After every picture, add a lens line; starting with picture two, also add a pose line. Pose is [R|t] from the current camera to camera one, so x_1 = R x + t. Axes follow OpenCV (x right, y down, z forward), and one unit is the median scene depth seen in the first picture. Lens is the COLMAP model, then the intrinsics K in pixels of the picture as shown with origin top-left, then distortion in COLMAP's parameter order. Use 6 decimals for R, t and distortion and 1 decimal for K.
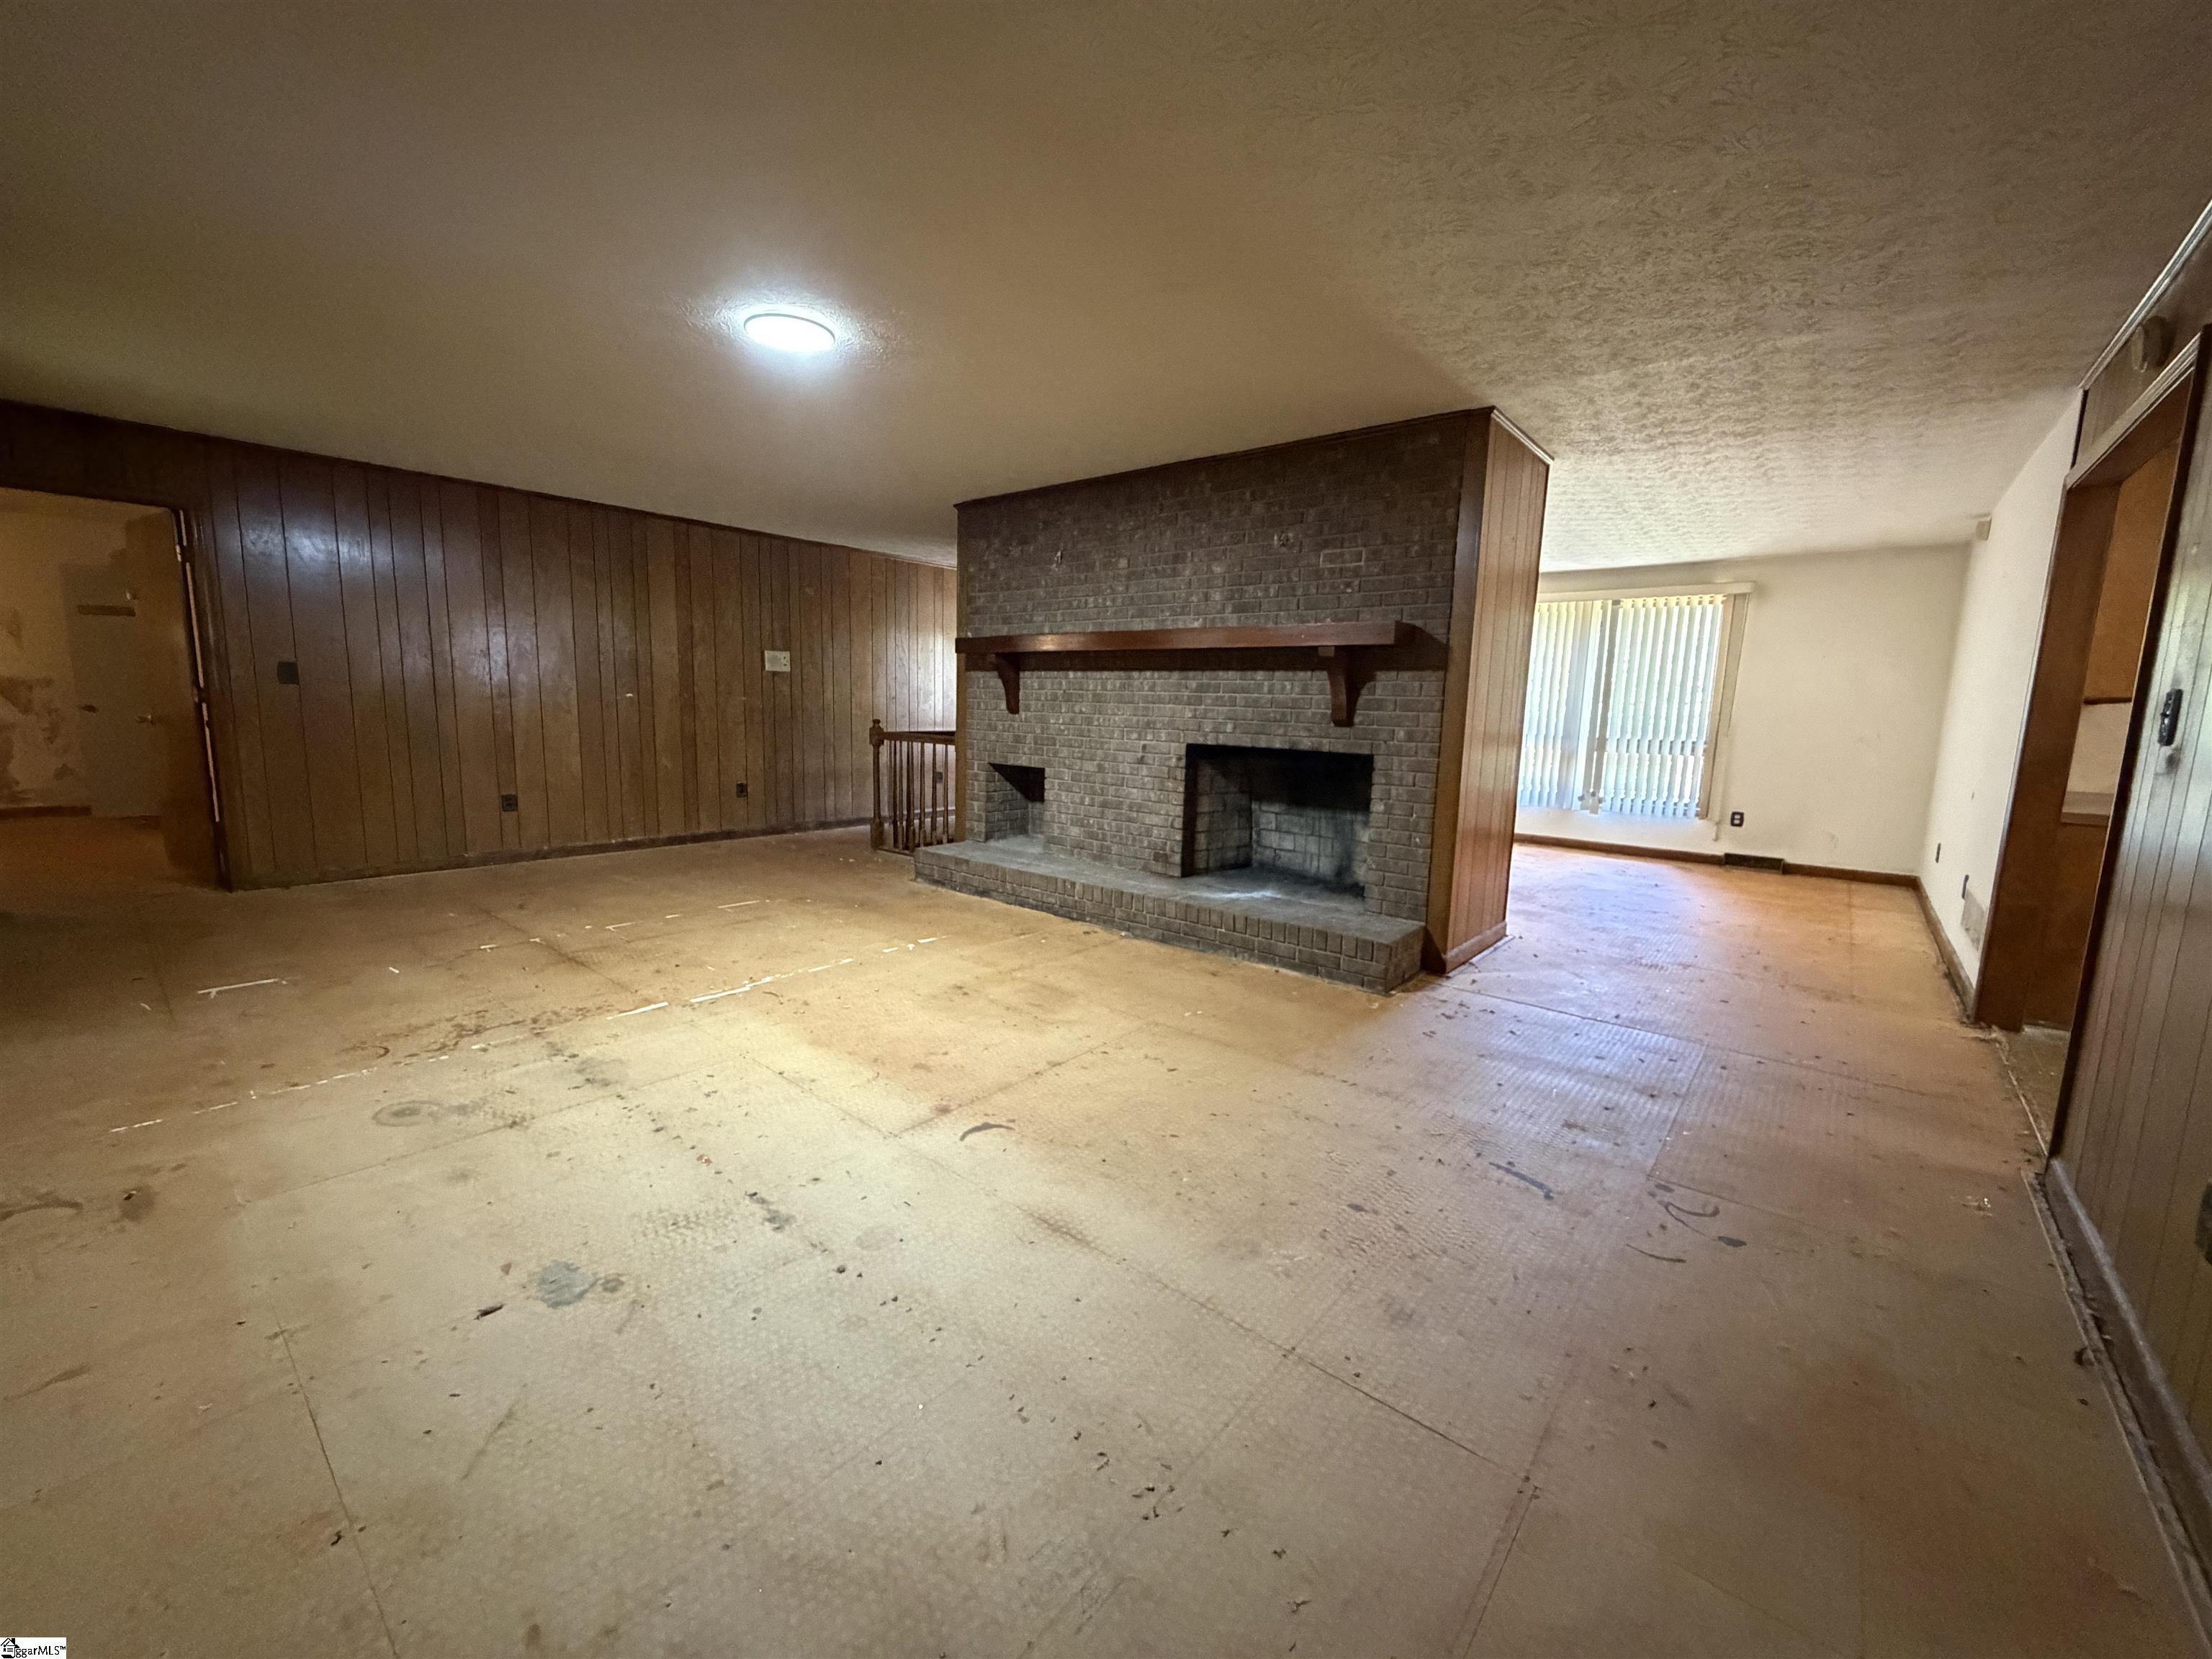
lens RADIAL K [[881.3, 0, 1106.0], [0, 881.3, 829.5], [0, 0, 1]] dist [0.003331, 0.000193]
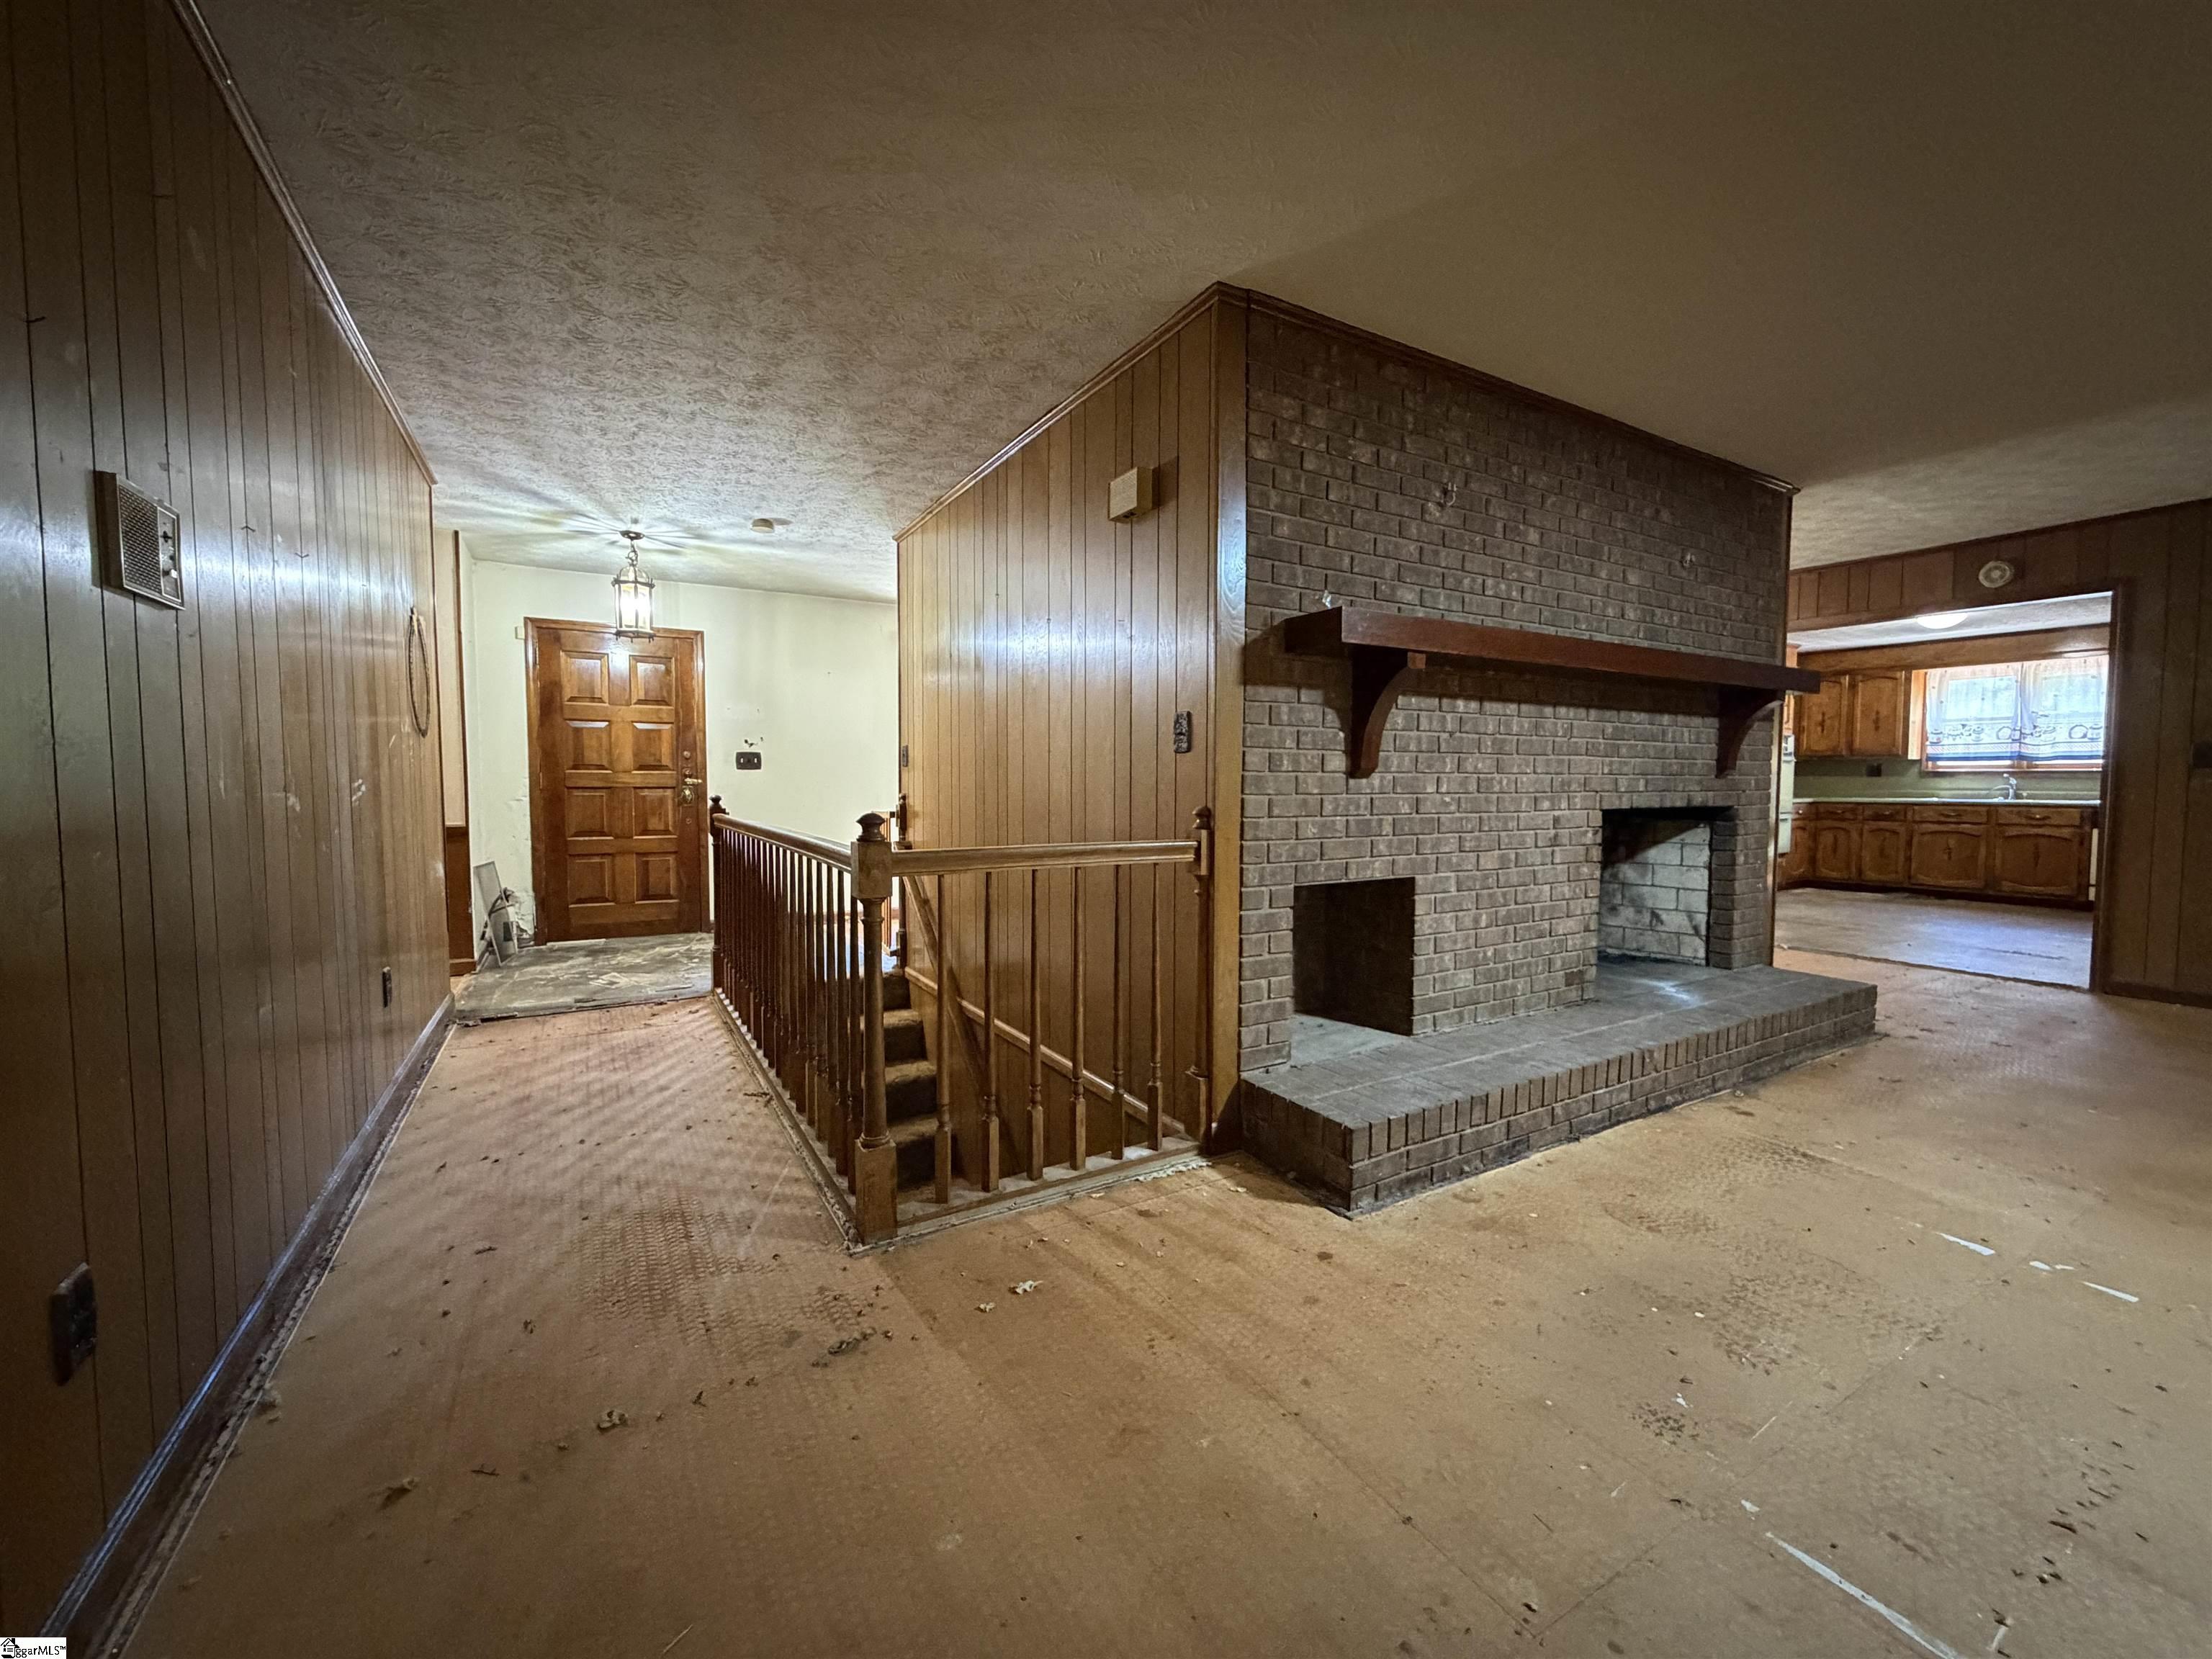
lens RADIAL K [[881.3, 0, 1106.0], [0, 881.3, 829.5], [0, 0, 1]] dist [0.003331, 0.000193]
pose [[0.340608, -0.079057, 0.936876, -0.700157], [0.141413, 0.989431, 0.032080, -0.157247], [-0.929510, 0.121560, 0.348188, 1.093743]]
